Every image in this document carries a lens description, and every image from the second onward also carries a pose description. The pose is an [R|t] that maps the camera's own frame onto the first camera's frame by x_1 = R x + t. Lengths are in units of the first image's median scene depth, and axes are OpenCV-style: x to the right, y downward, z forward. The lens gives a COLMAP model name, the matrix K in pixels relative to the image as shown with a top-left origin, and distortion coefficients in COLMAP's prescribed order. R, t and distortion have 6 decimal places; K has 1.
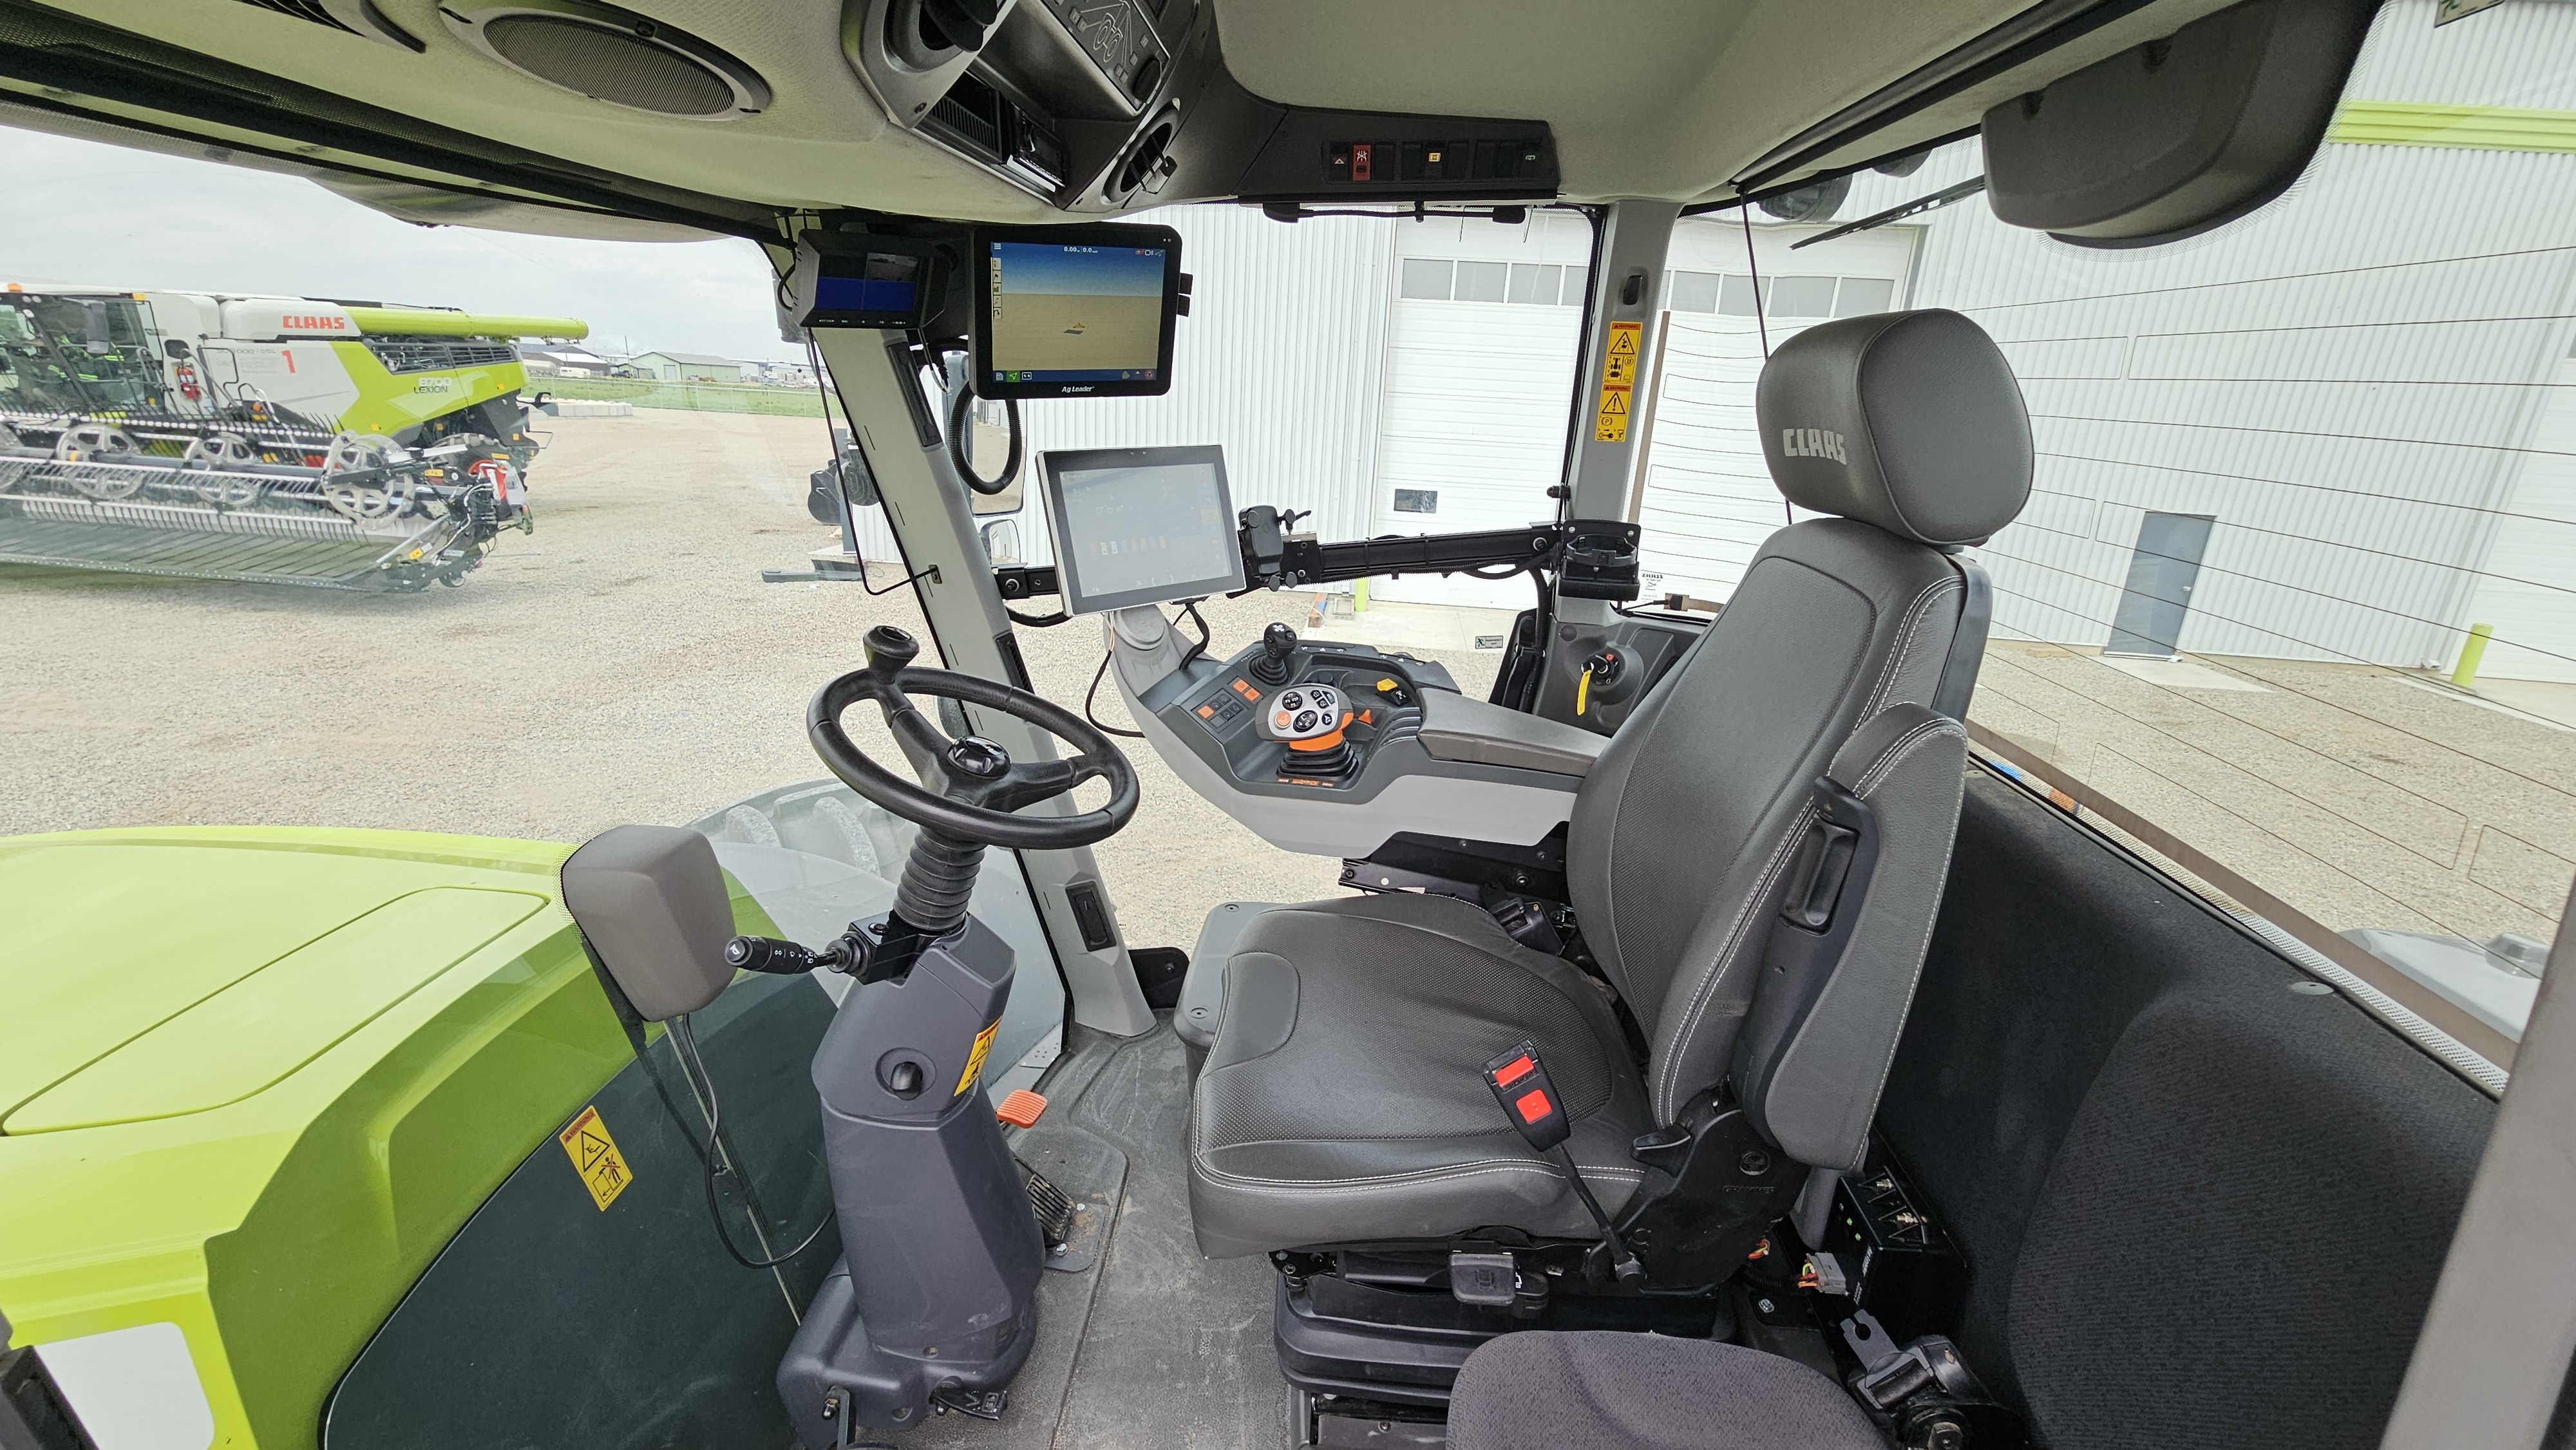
lens RADIAL K [[1052.4, 0, 1288.0], [0, 1052.4, 725.0], [0, 0, 1]] dist [0.000119, -0.001032]
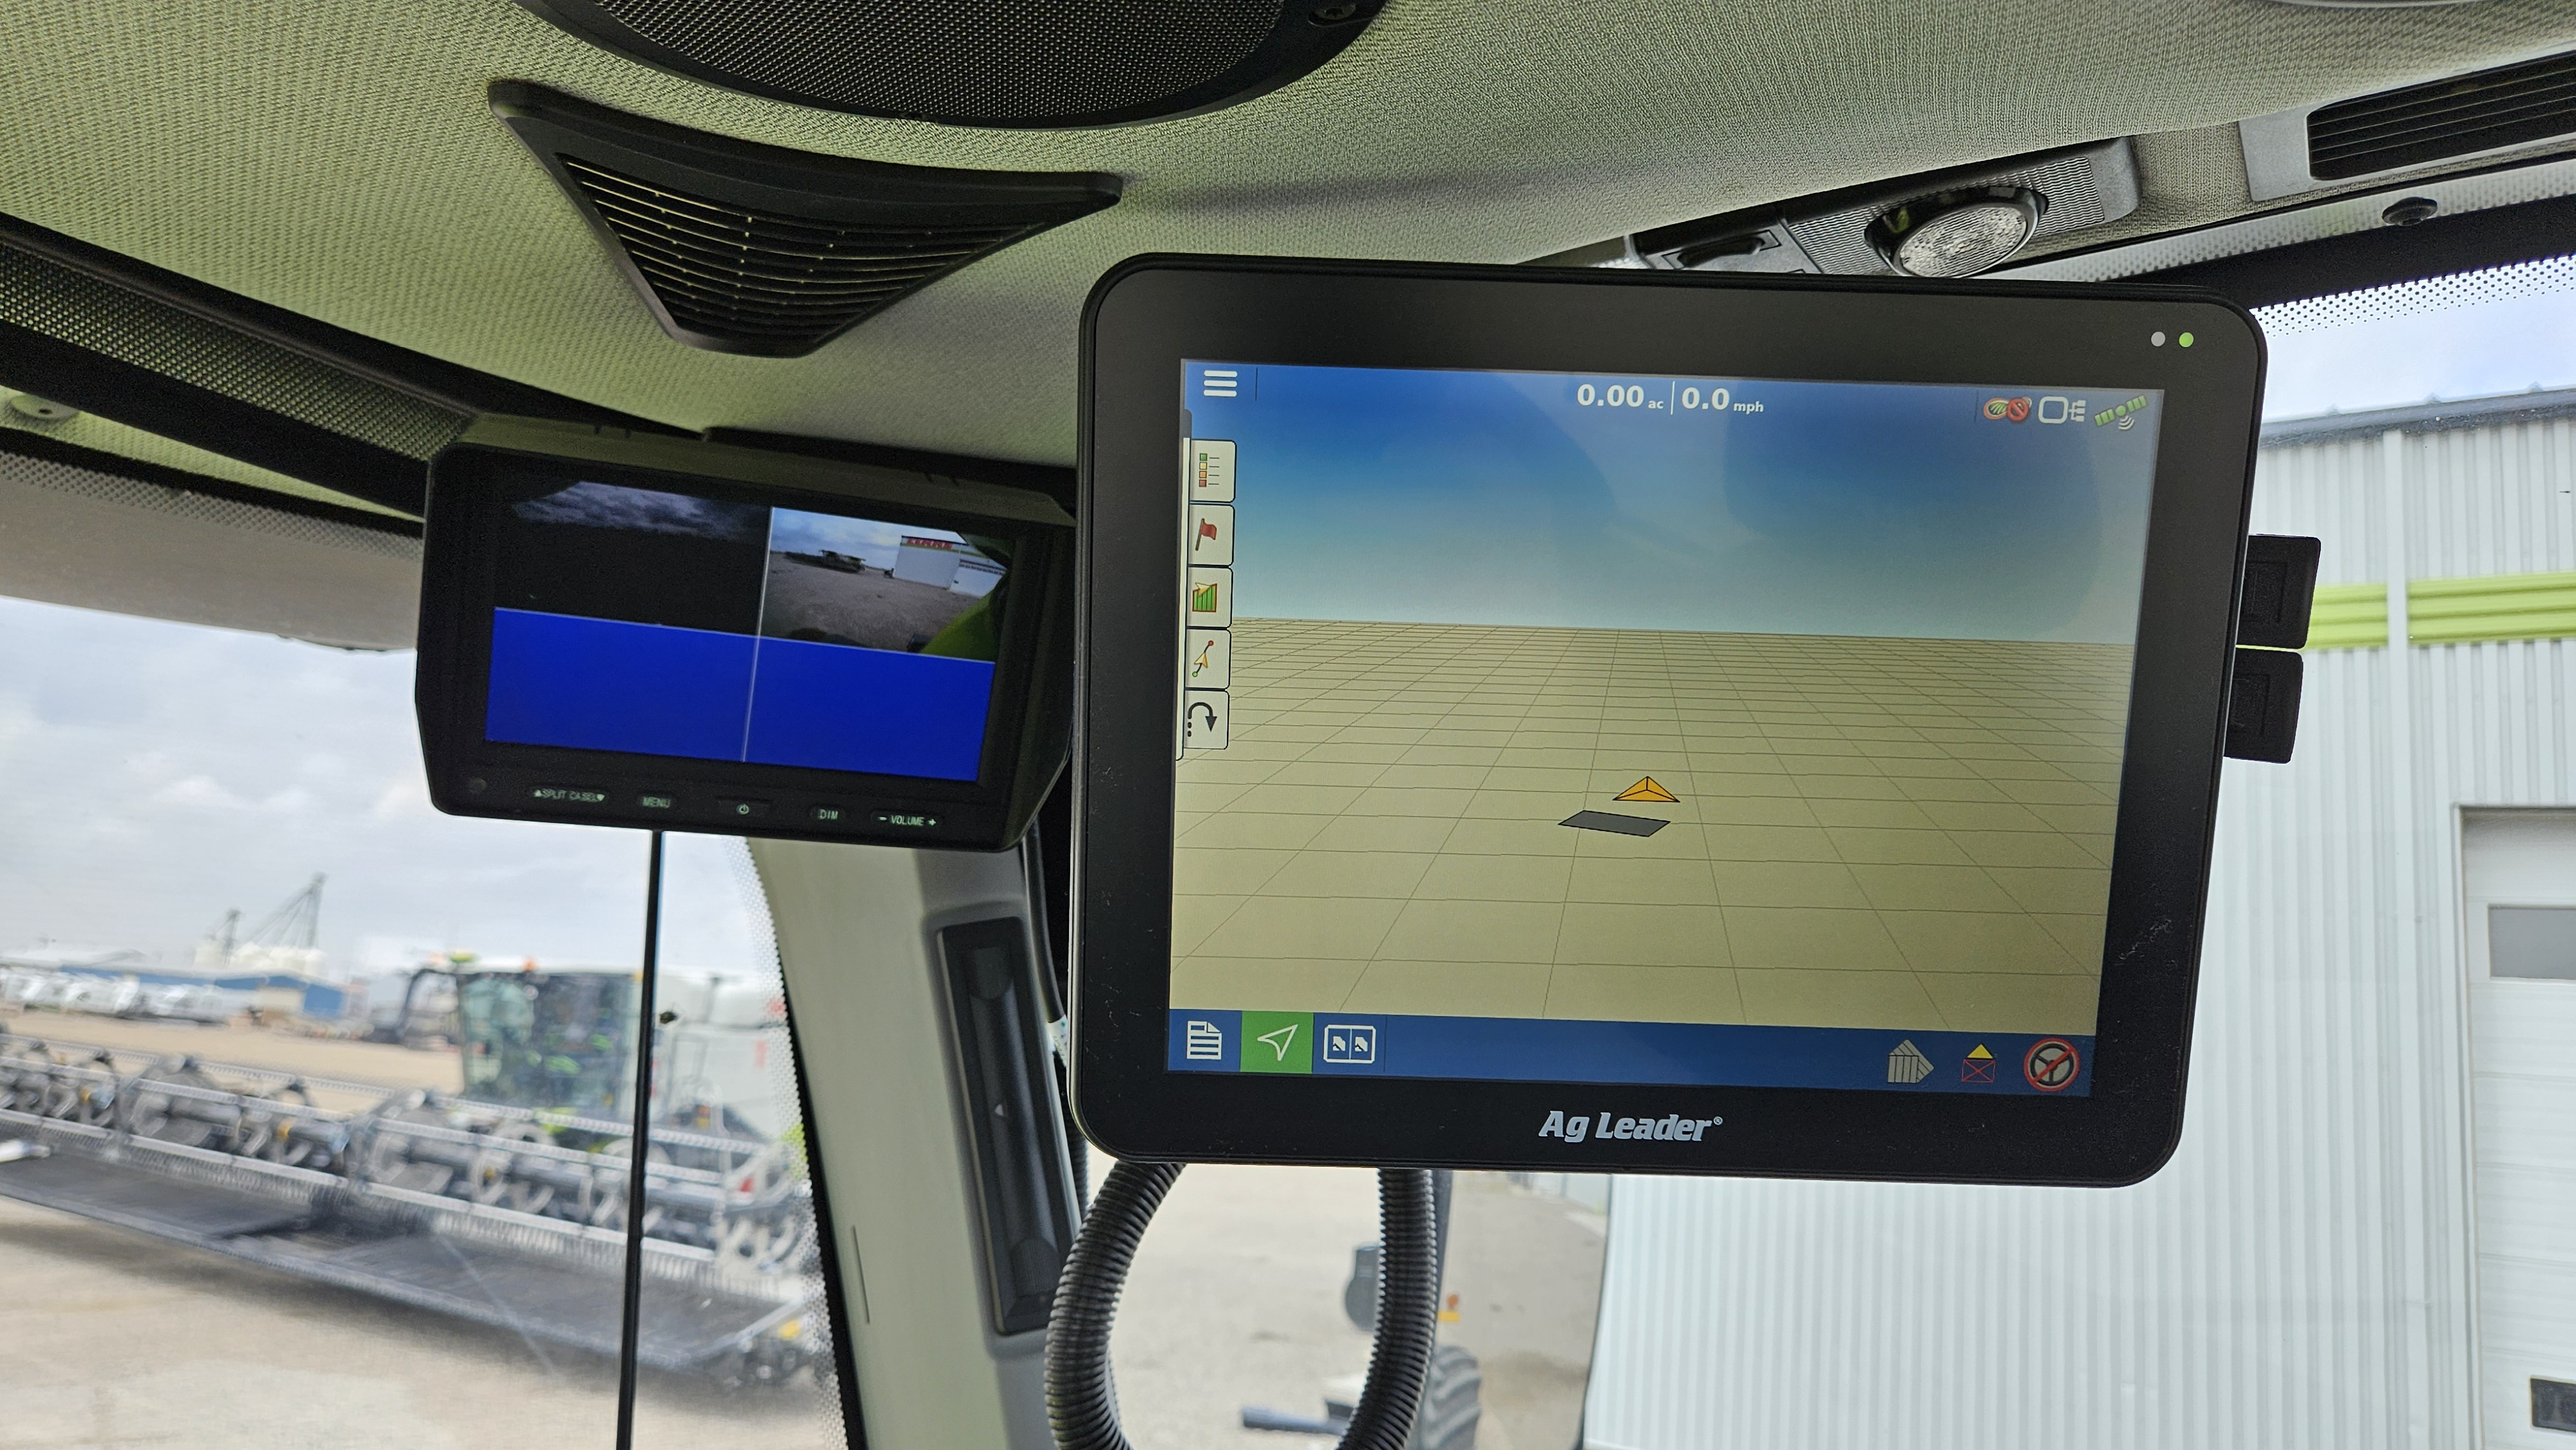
lens RADIAL K [[1687.5, 0, 1288.0], [0, 1687.5, 725.0], [0, 0, 1]] dist [0.059686, 0.000635]
pose [[0.887077, -0.070260, -0.456243, -0.102657], [-0.173881, 0.864696, -0.471238, -0.205393], [0.427621, 0.497357, 0.754835, 0.640487]]
